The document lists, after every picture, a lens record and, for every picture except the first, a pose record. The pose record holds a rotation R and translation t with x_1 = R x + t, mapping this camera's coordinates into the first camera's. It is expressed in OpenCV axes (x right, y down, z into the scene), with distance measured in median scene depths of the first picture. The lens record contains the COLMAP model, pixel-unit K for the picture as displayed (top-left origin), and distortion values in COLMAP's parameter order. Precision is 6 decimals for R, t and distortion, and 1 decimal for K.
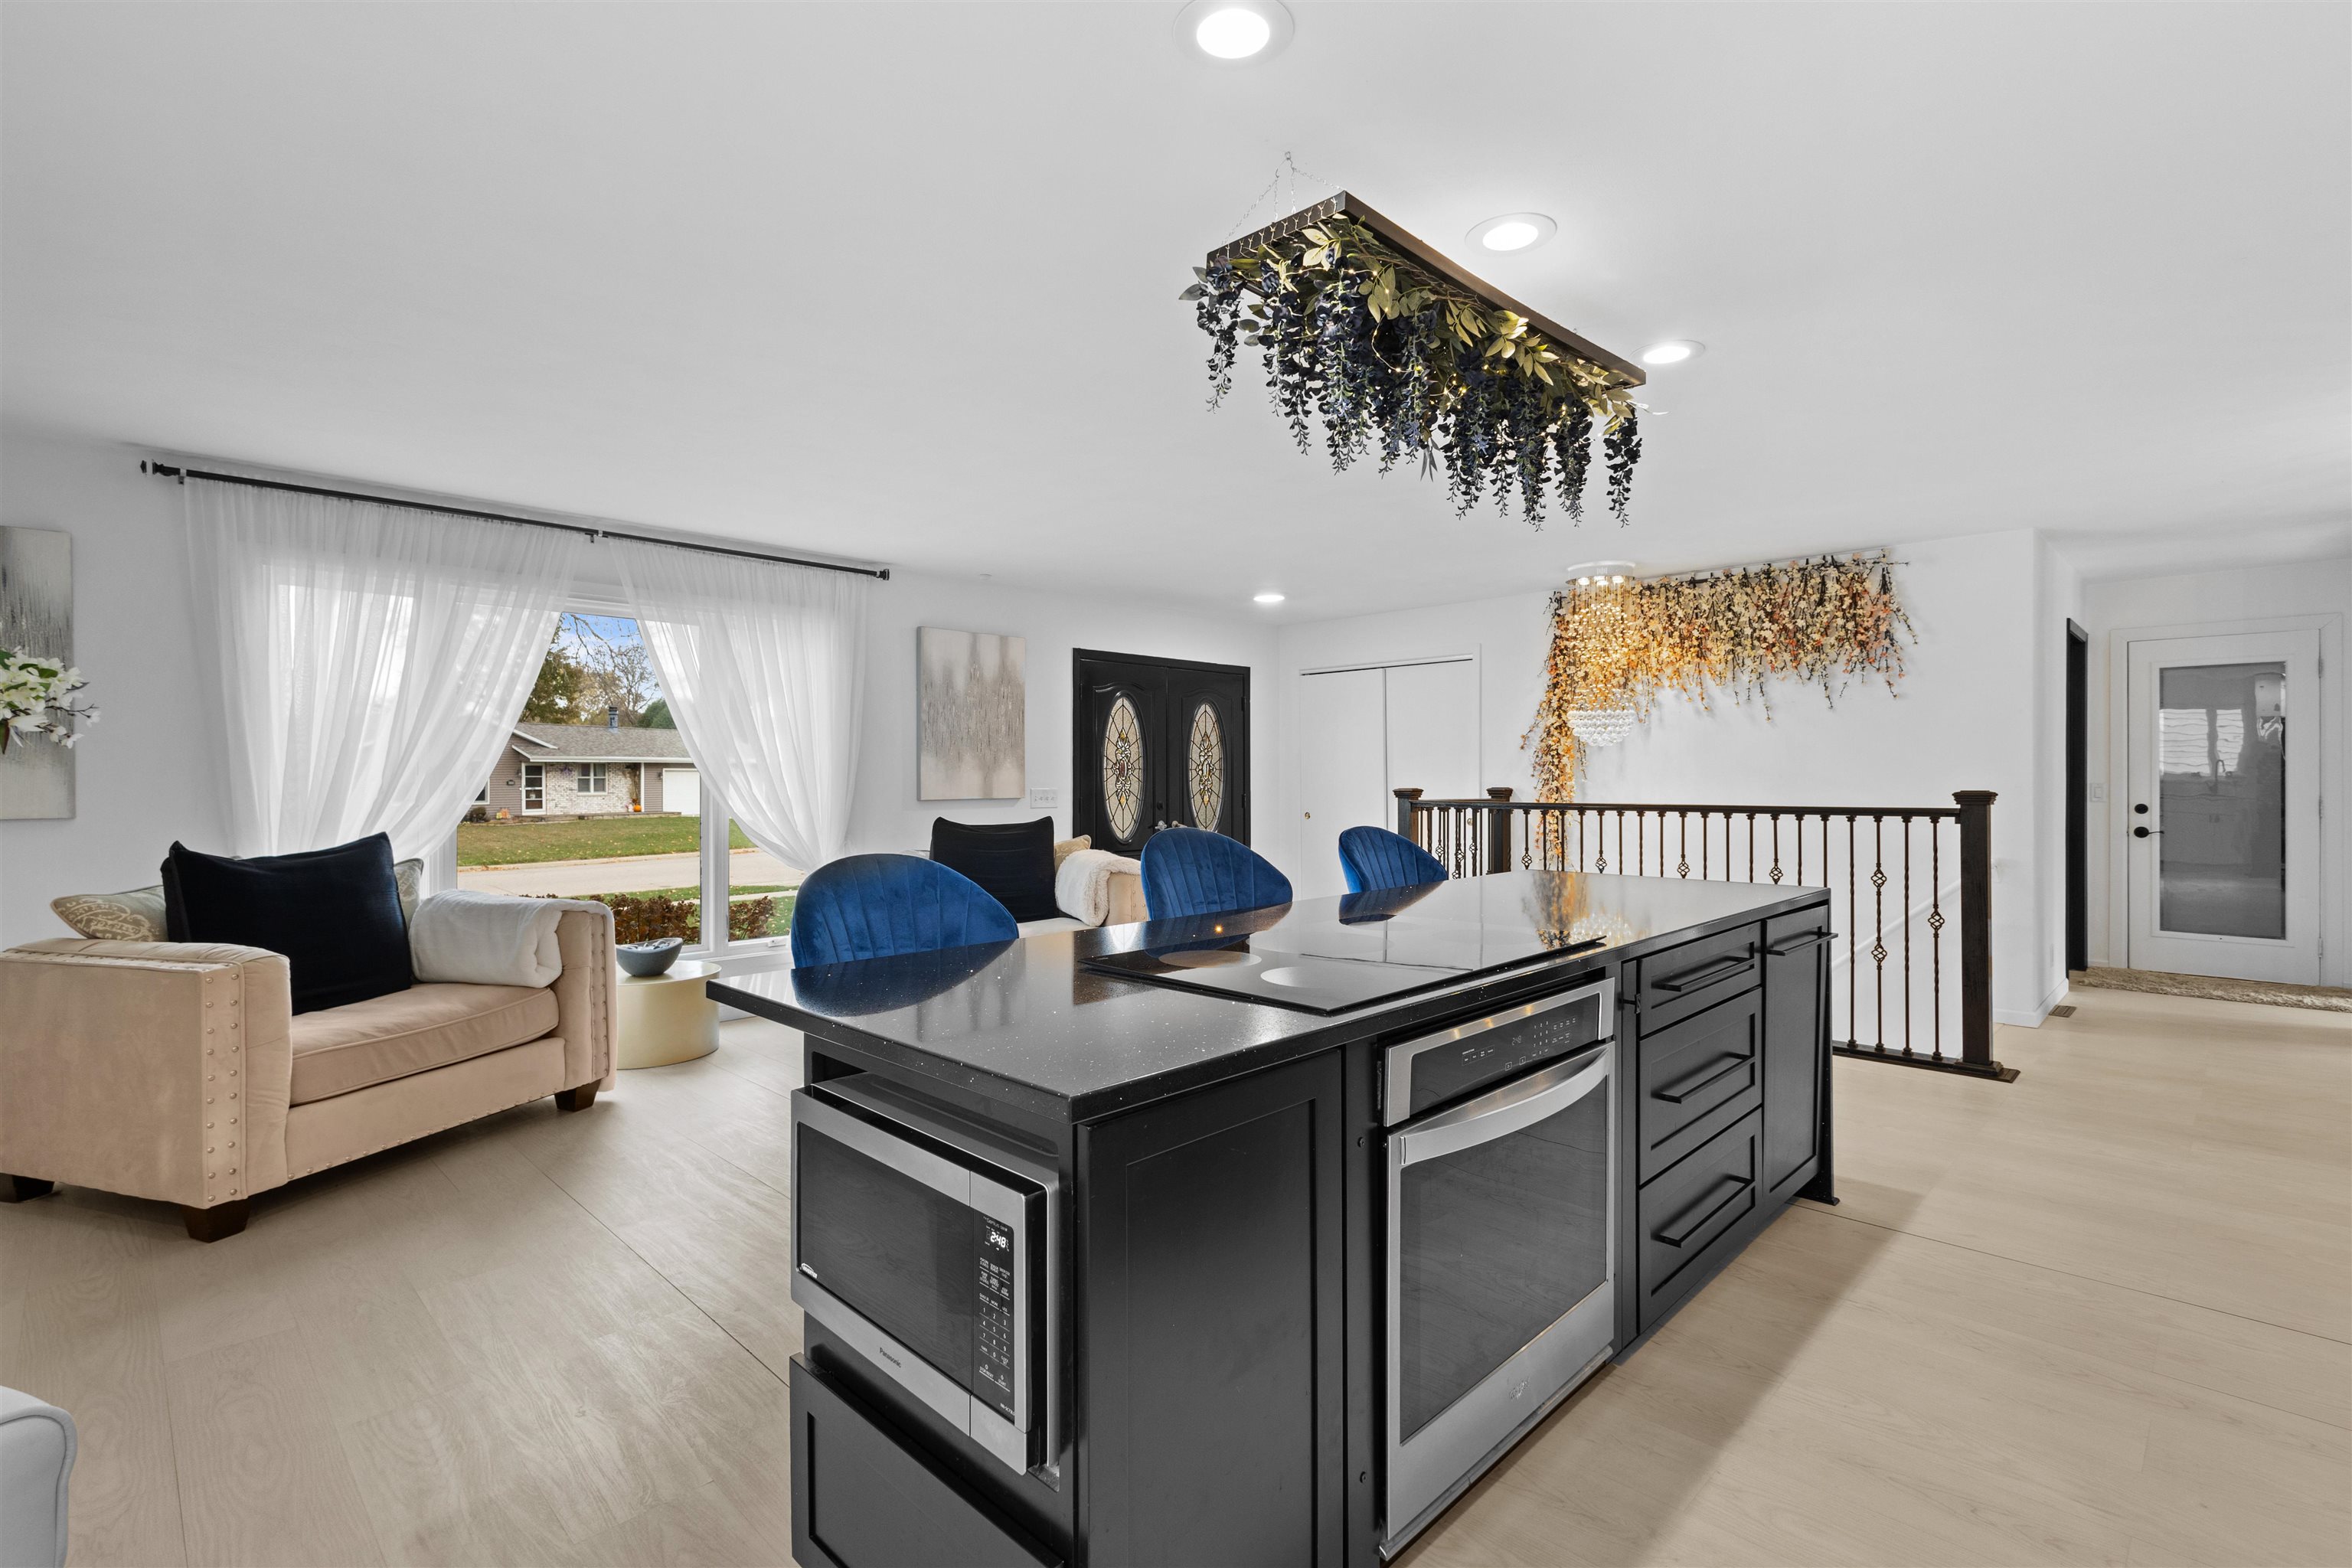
lens RADIAL K [[1066.3, 0, 1174.3], [0, 1066.3, 775.1], [0, 0, 1]] dist [0.004566, -0.003780]
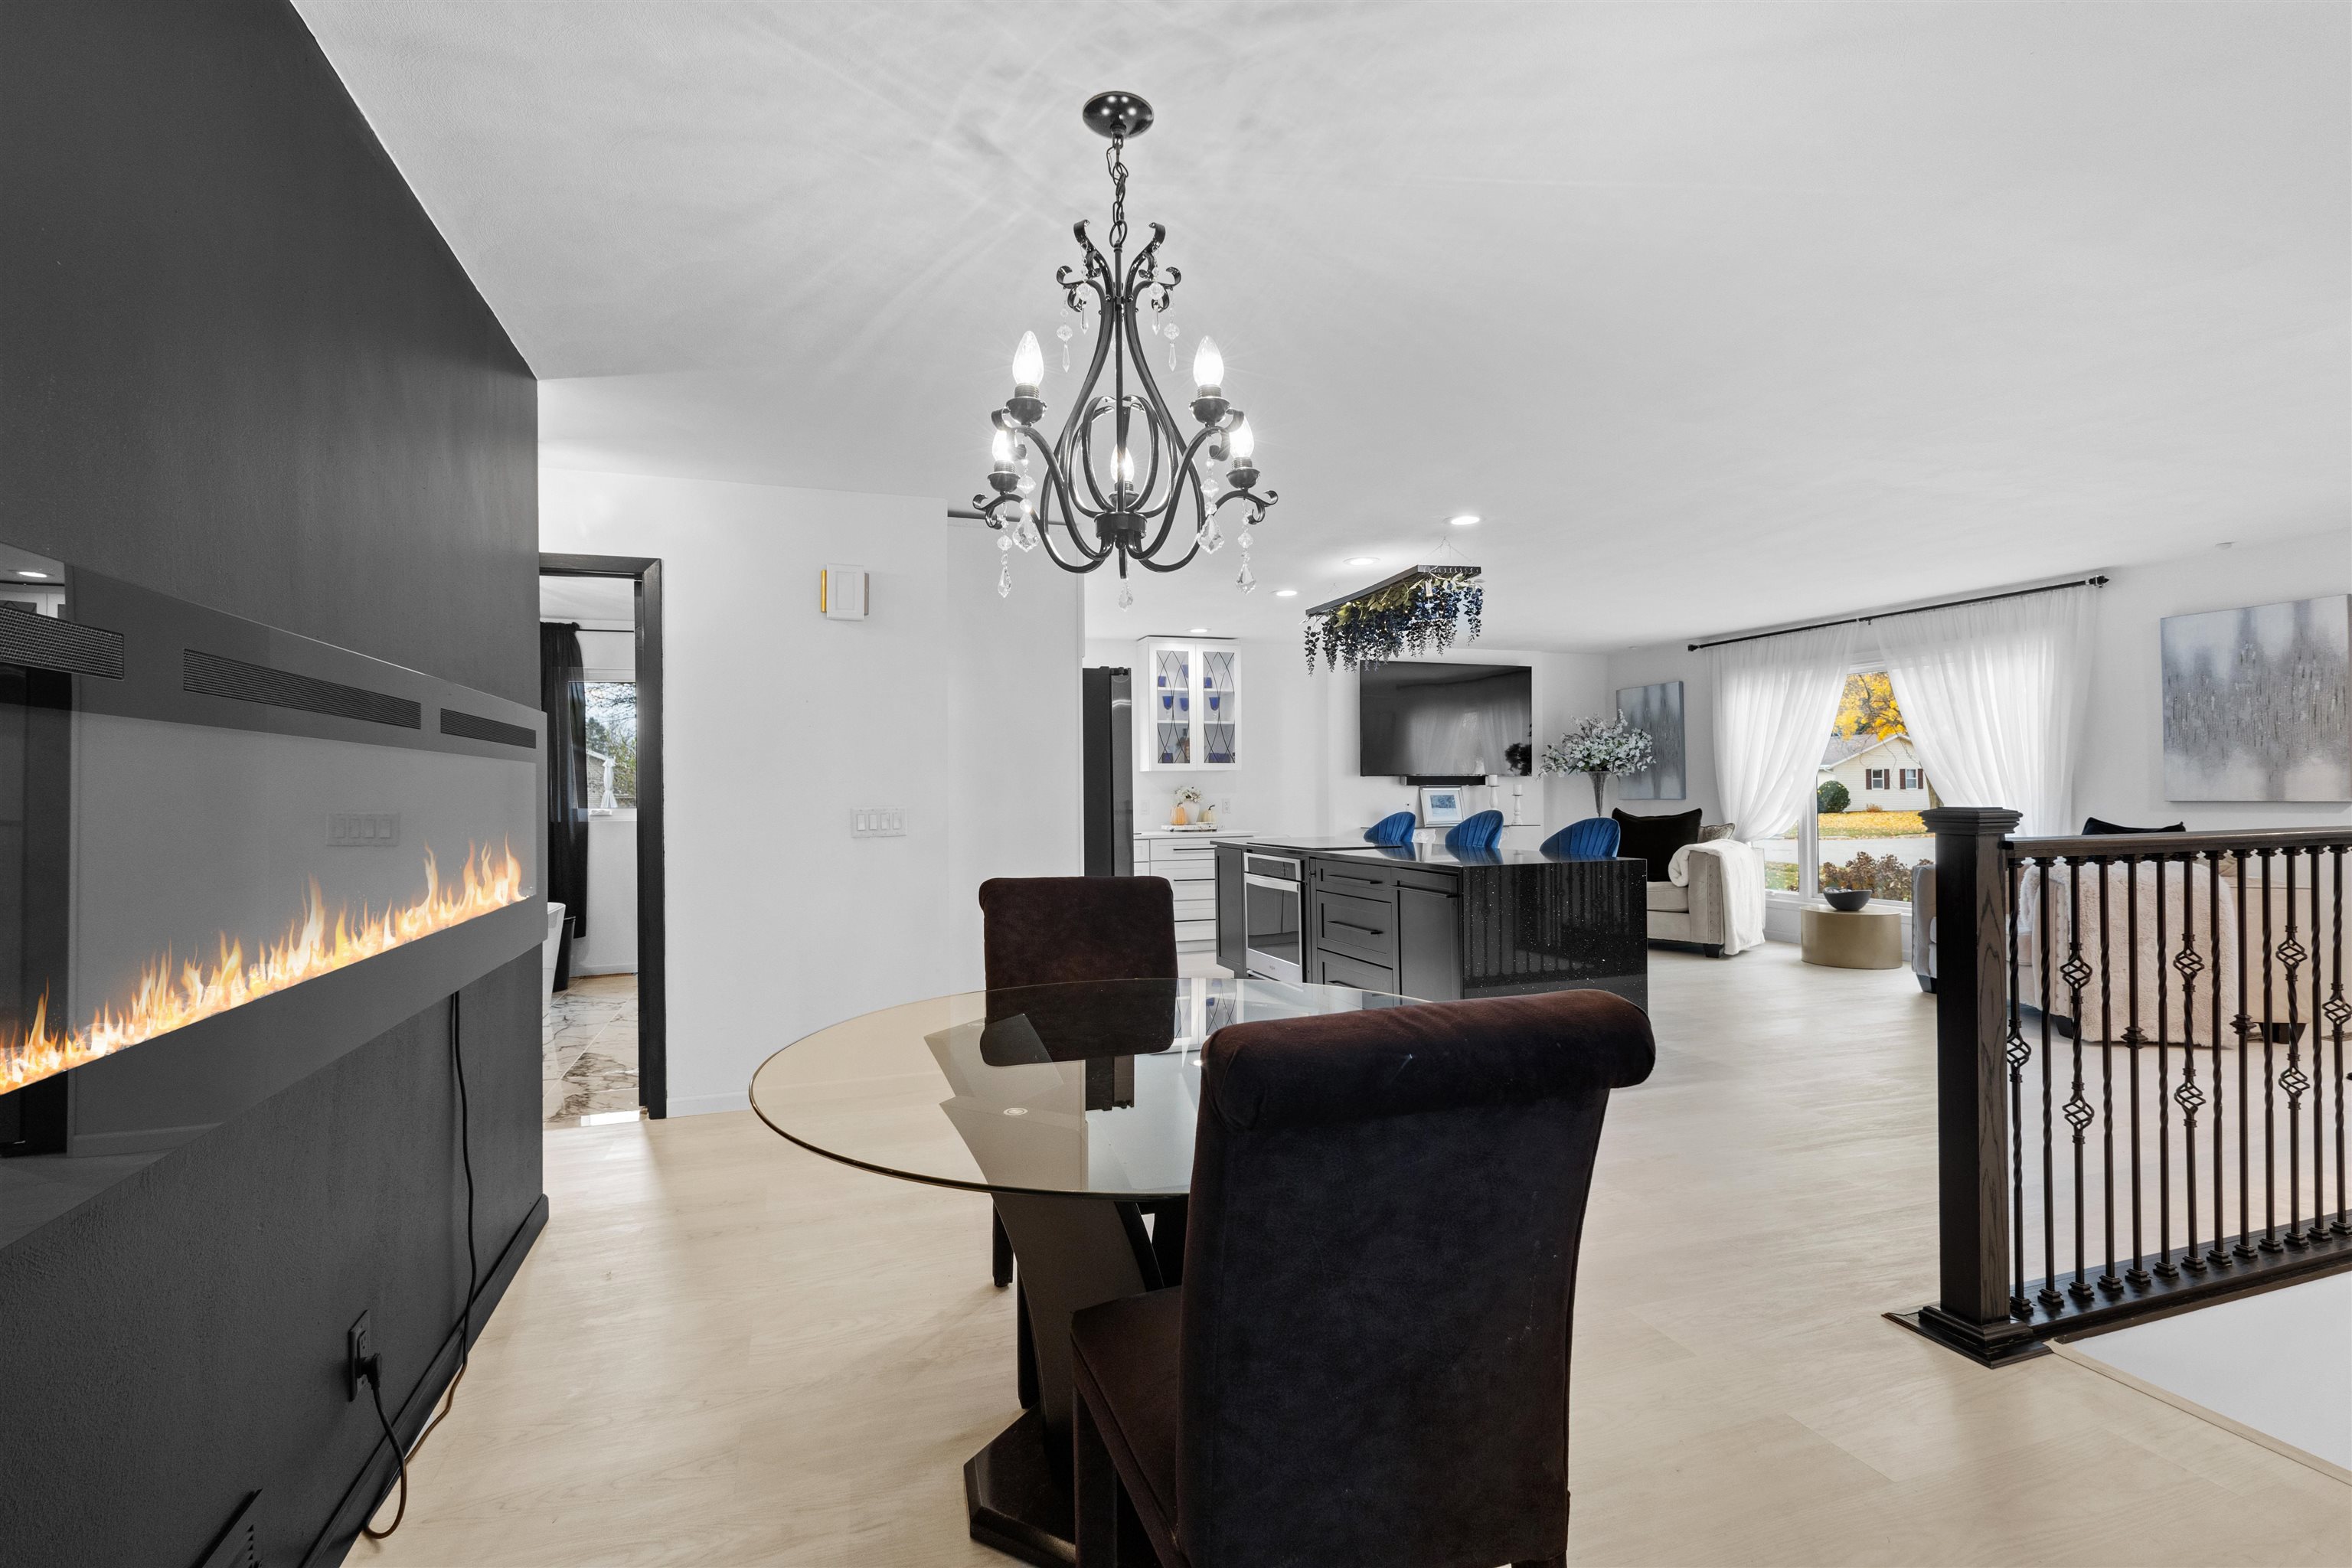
lens RADIAL K [[1087.6, 0, 1166.4], [0, 1087.6, 787.4], [0, 0, 1]] dist [0.003669, -0.000367]
pose [[-0.442230, 0.006375, -0.896879, 1.072197], [0.014741, 0.999891, -0.000161, -0.001578], [0.896781, -0.013292, -0.442275, 0.661043]]
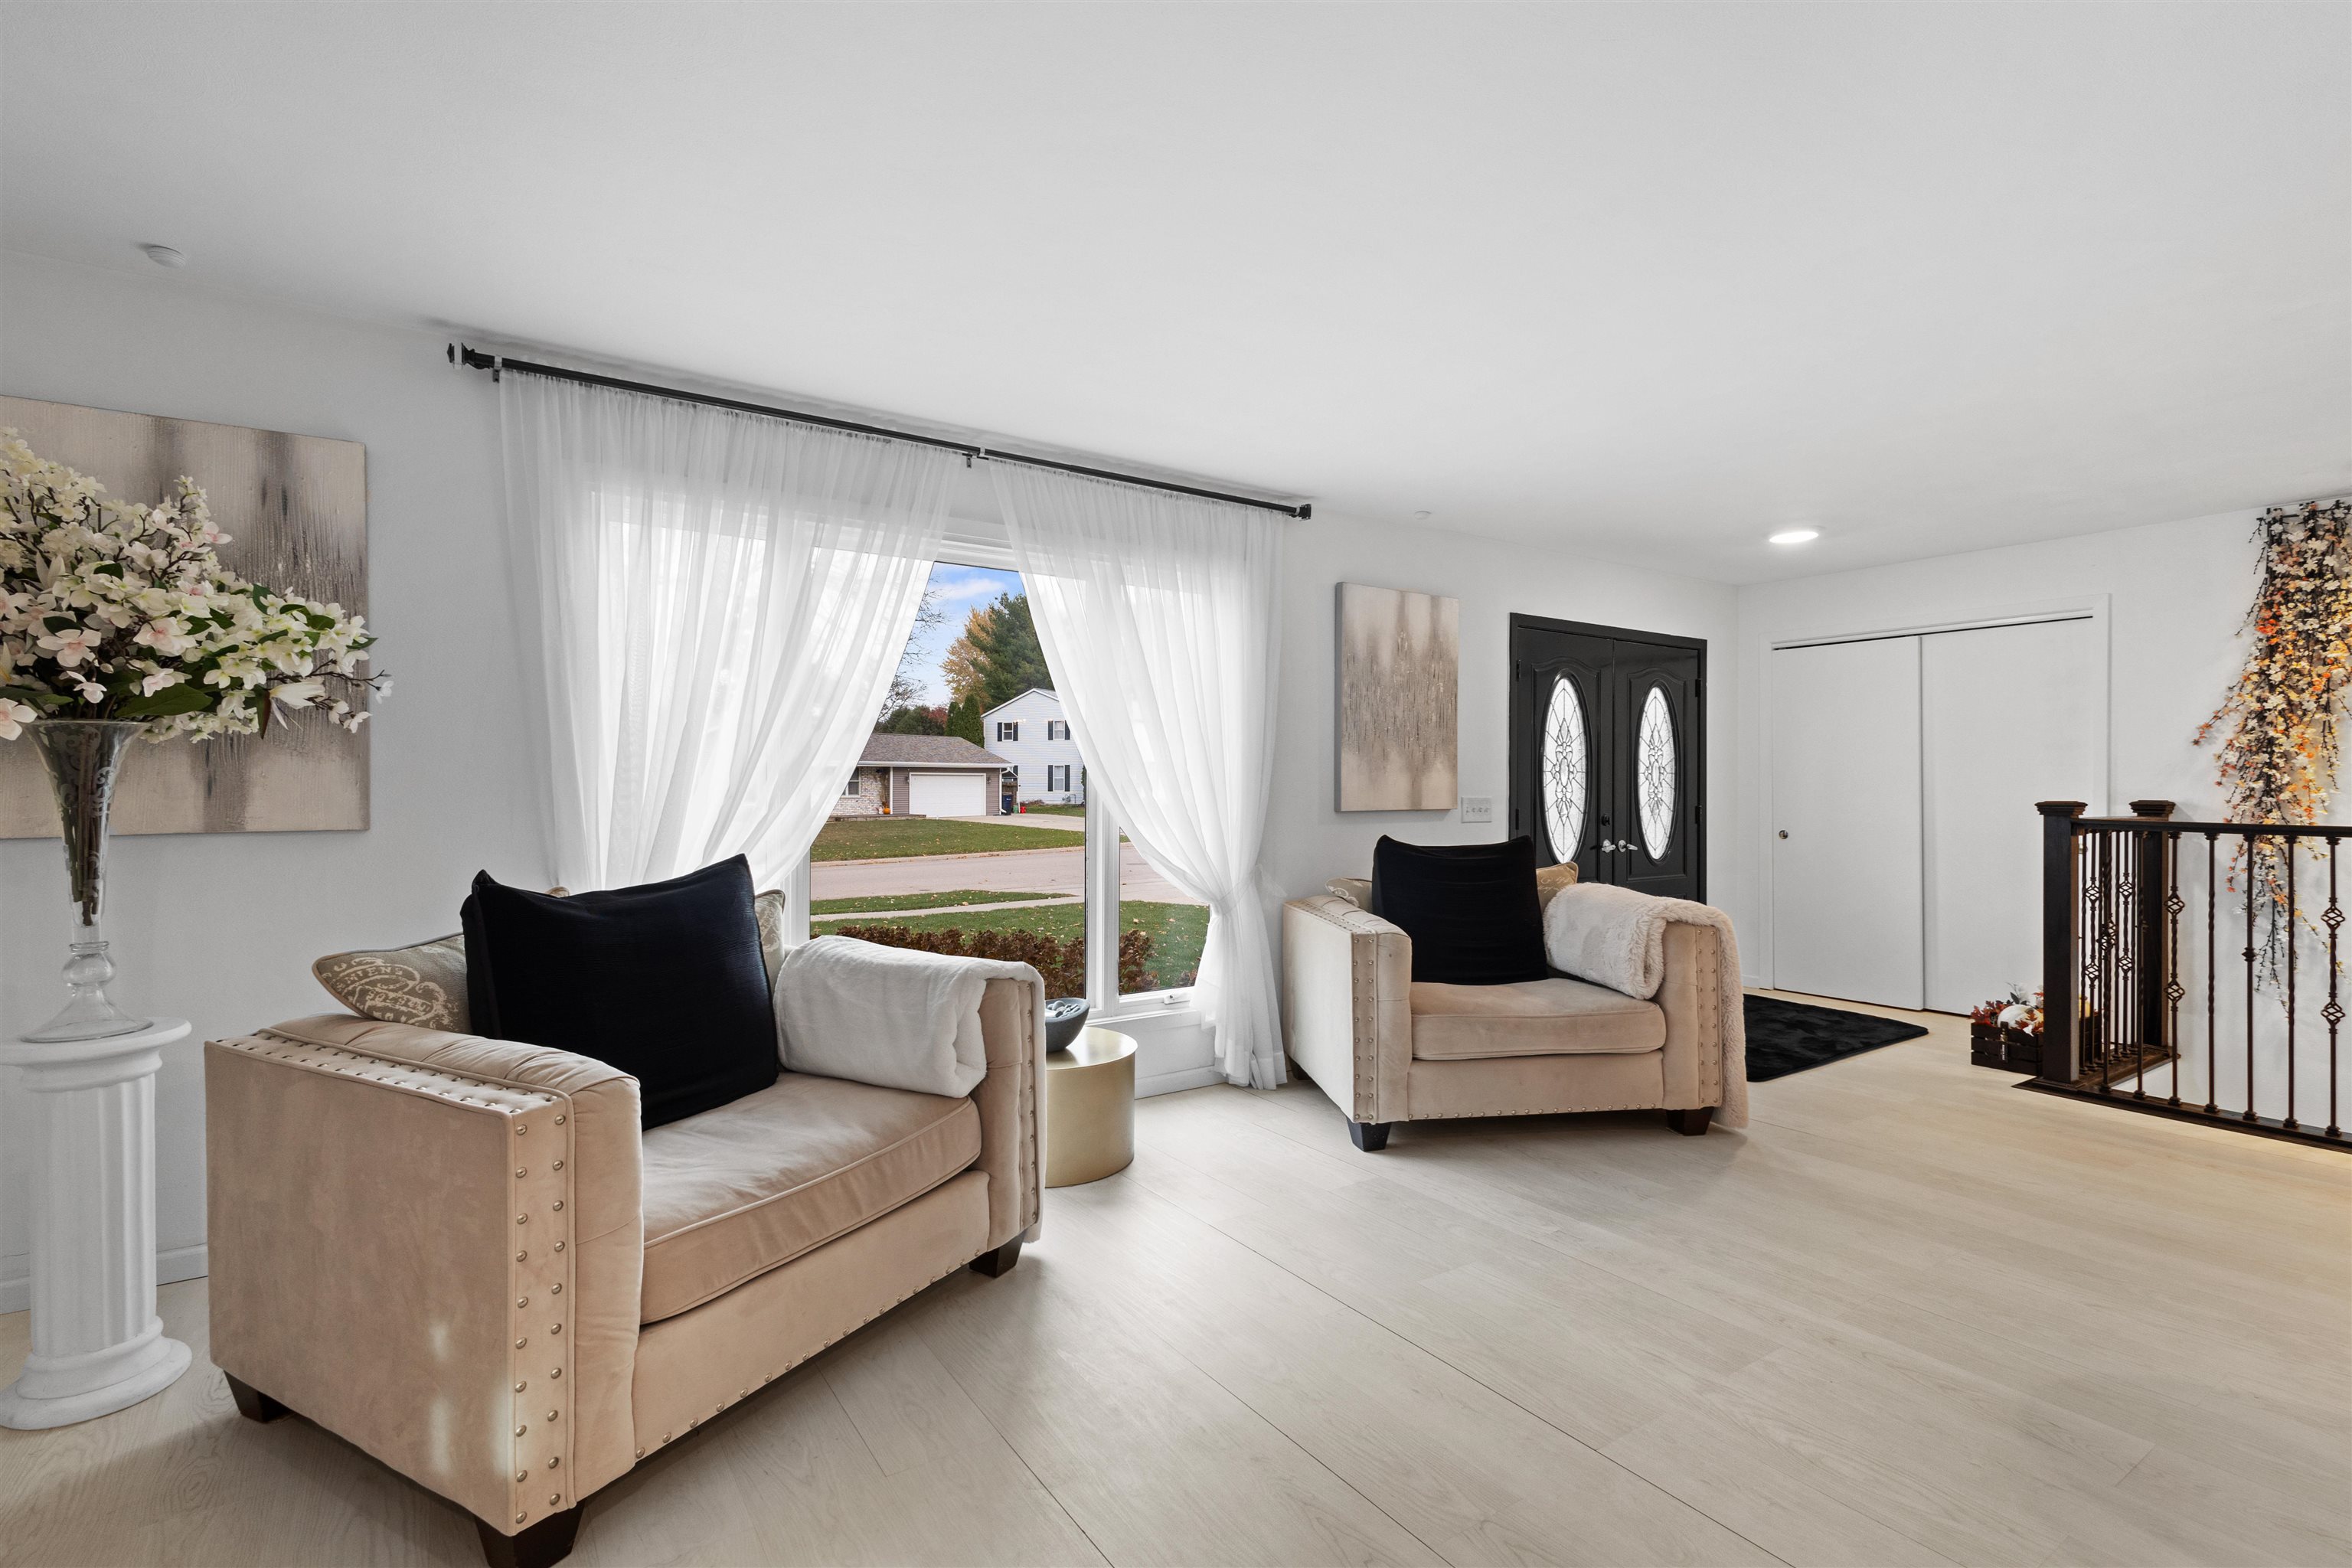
lens RADIAL K [[1075.4, 0, 1174.8], [0, 1075.4, 778.3], [0, 0, 1]] dist [0.004818, -0.000427]
pose [[0.980757, 0.004396, -0.195185, -0.213609], [-0.004888, 0.999986, -0.002035, 0.002192], [0.195173, 0.002950, 0.980764, 0.238762]]
